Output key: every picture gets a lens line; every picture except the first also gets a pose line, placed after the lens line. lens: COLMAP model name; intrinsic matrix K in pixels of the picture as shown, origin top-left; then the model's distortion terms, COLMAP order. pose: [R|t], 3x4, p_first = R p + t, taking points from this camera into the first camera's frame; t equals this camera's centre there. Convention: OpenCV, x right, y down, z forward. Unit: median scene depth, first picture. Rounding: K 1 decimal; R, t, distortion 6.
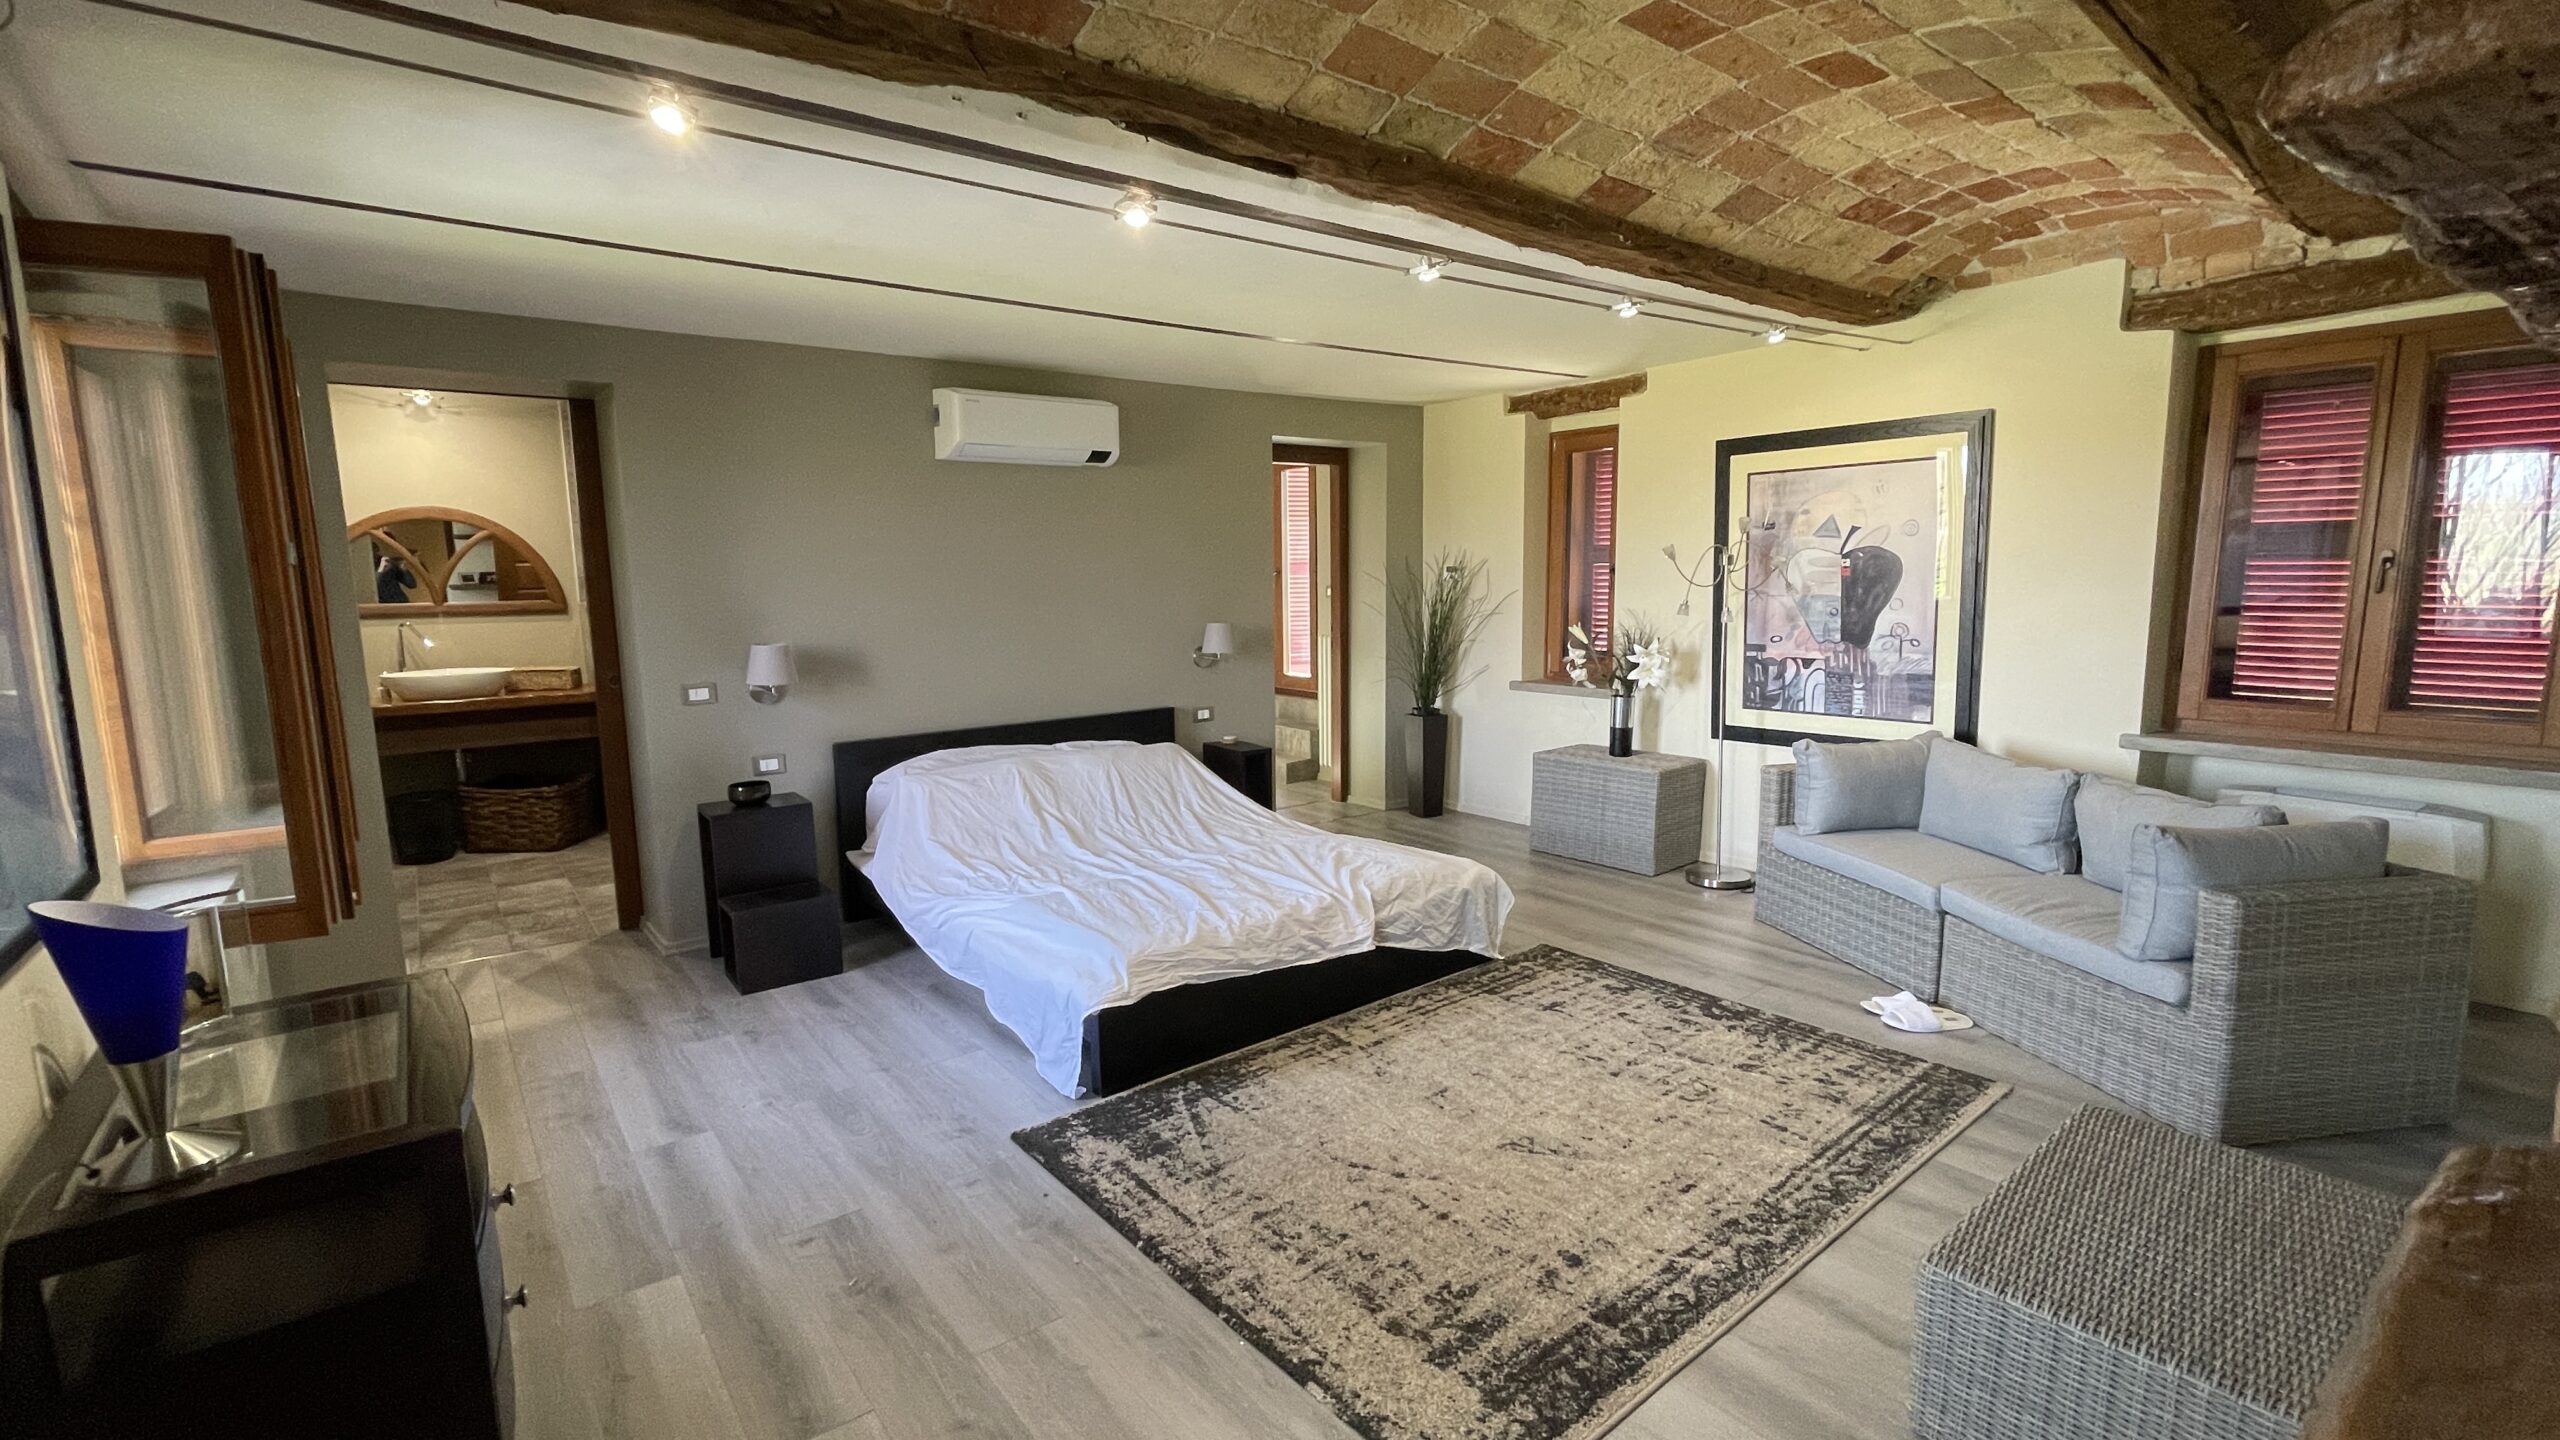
lens RADIAL K [[1111.7, 0, 1261.1], [0, 1111.7, 714.7], [0, 0, 1]] dist [0.010294, -0.000218]
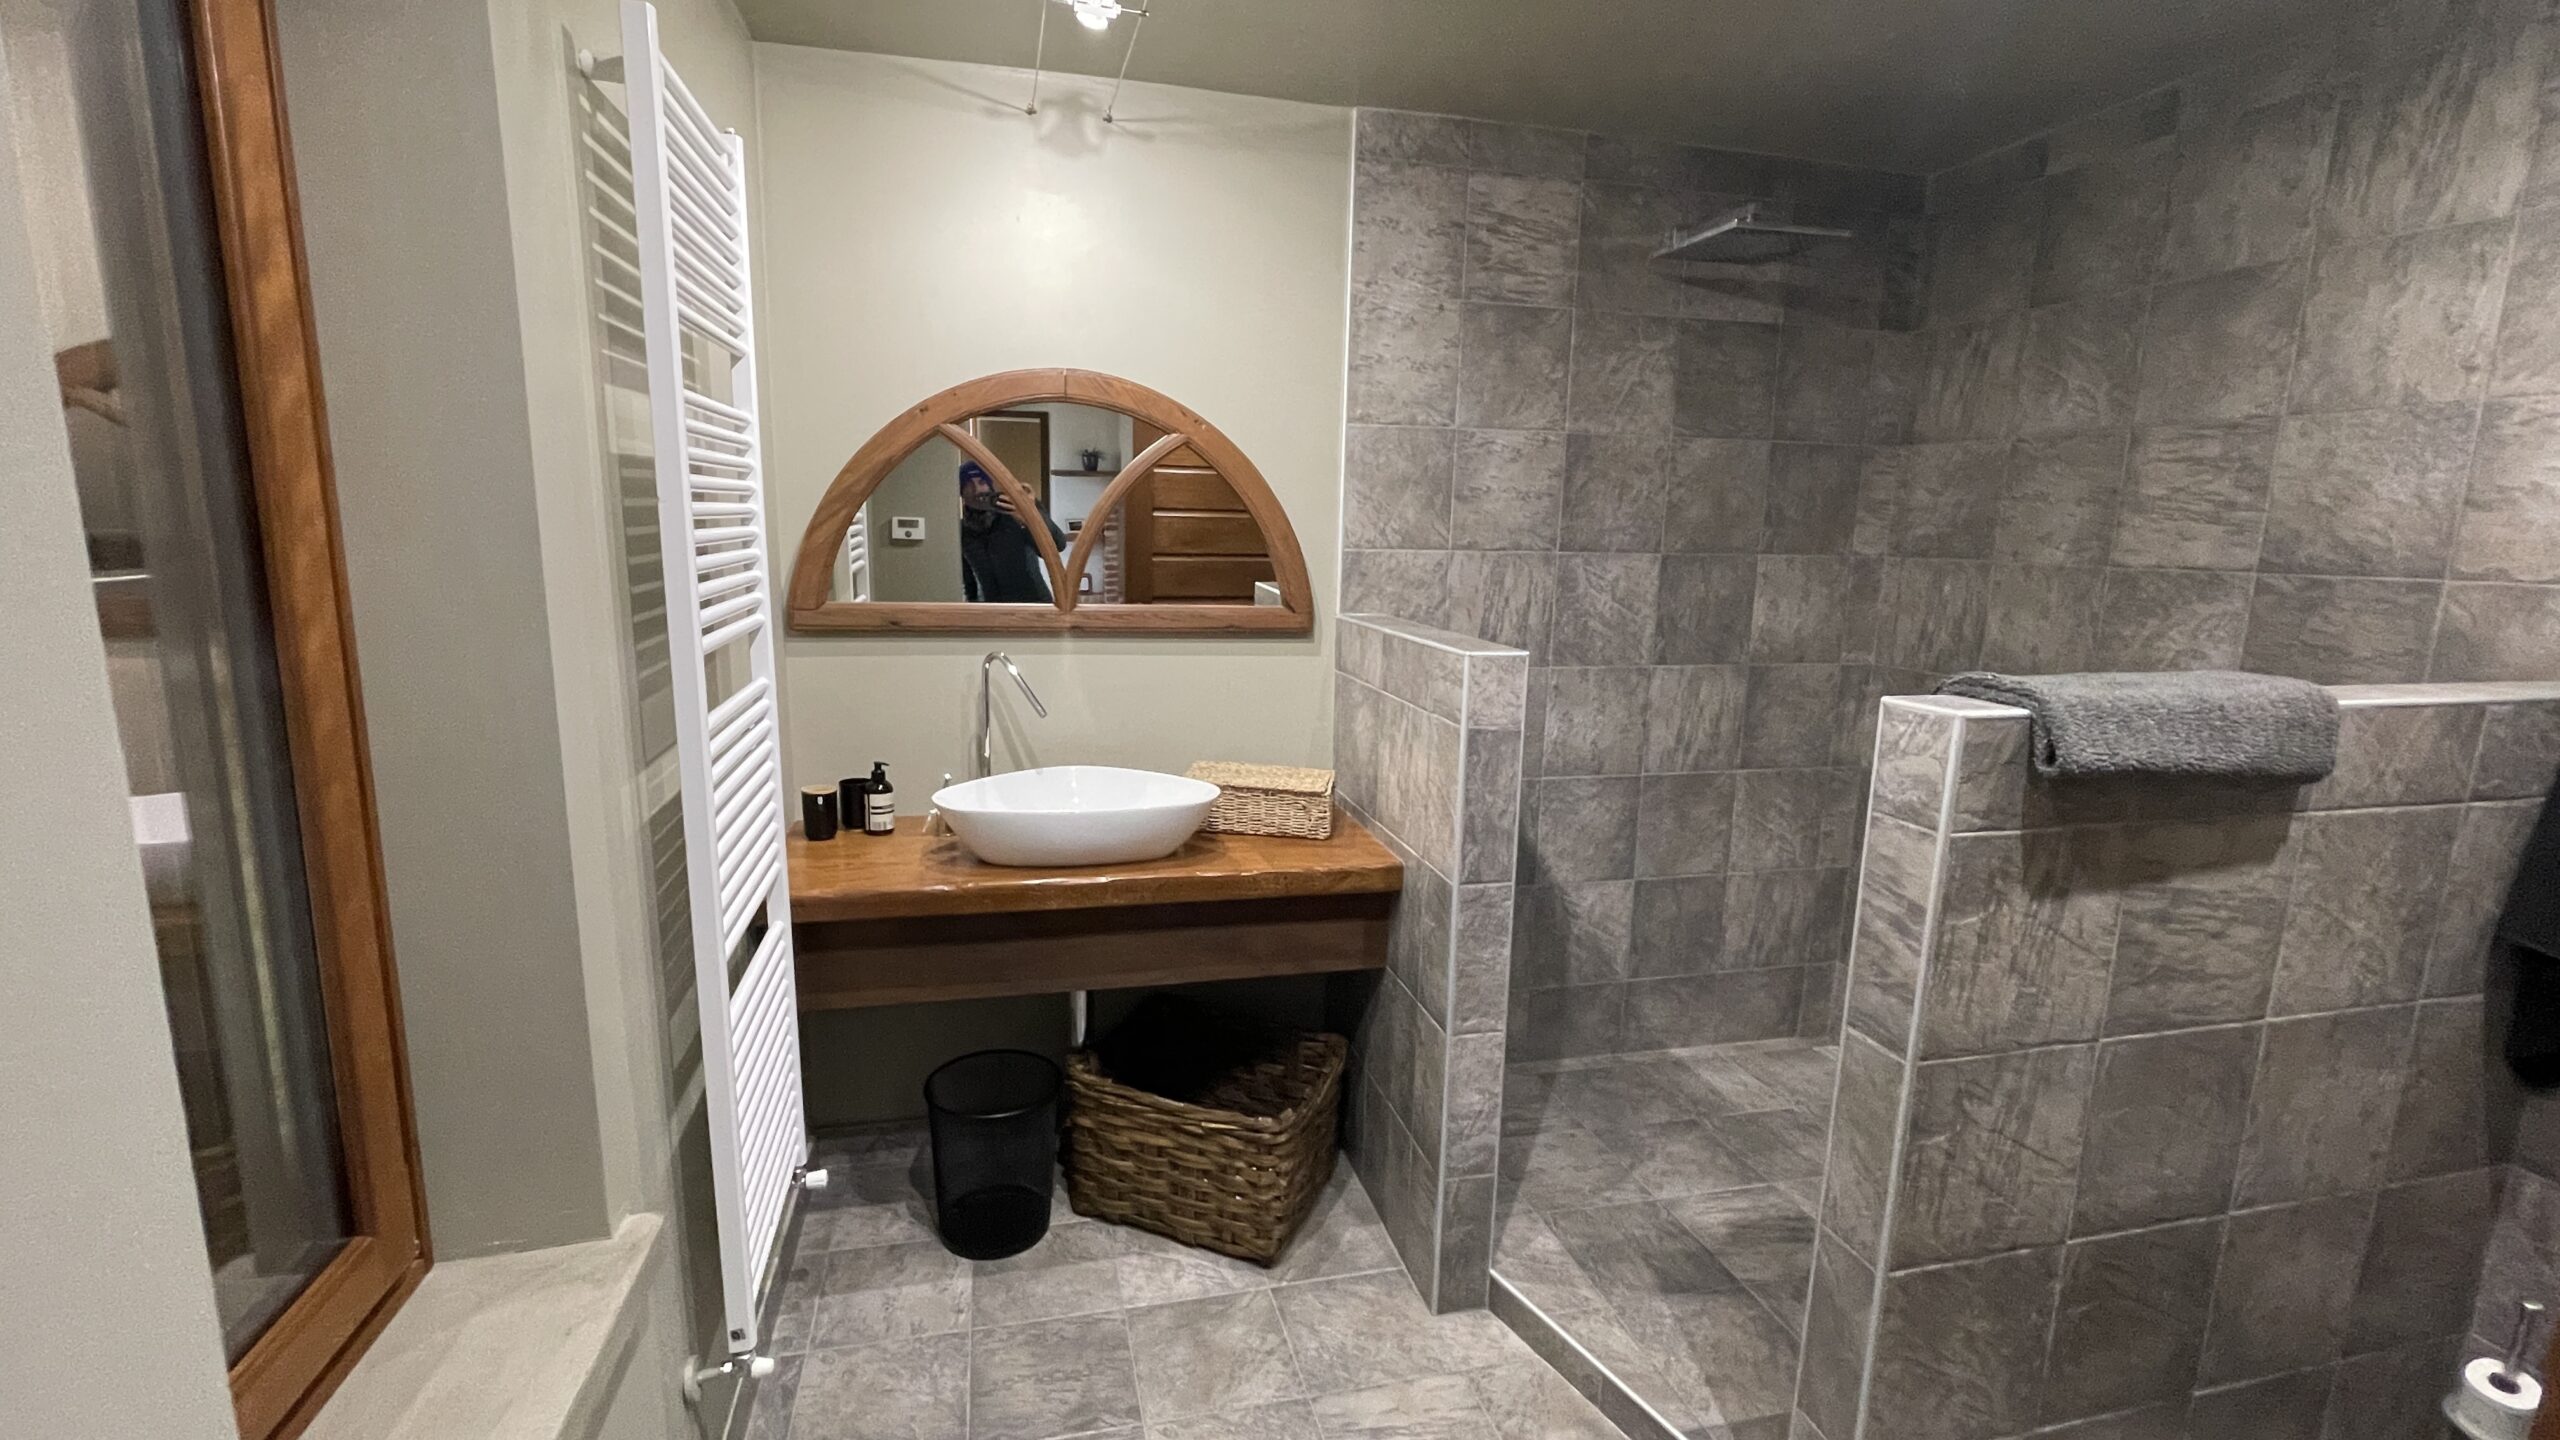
lens RADIAL K [[1111.7, 0, 1261.1], [0, 1111.7, 714.7], [0, 0, 1]] dist [0.010294, -0.000218]
pose [[0.908034, 0.110532, -0.404050, -0.272280], [-0.090745, 0.993559, 0.067865, -0.050305], [0.408949, -0.024959, 0.912216, 0.356869]]
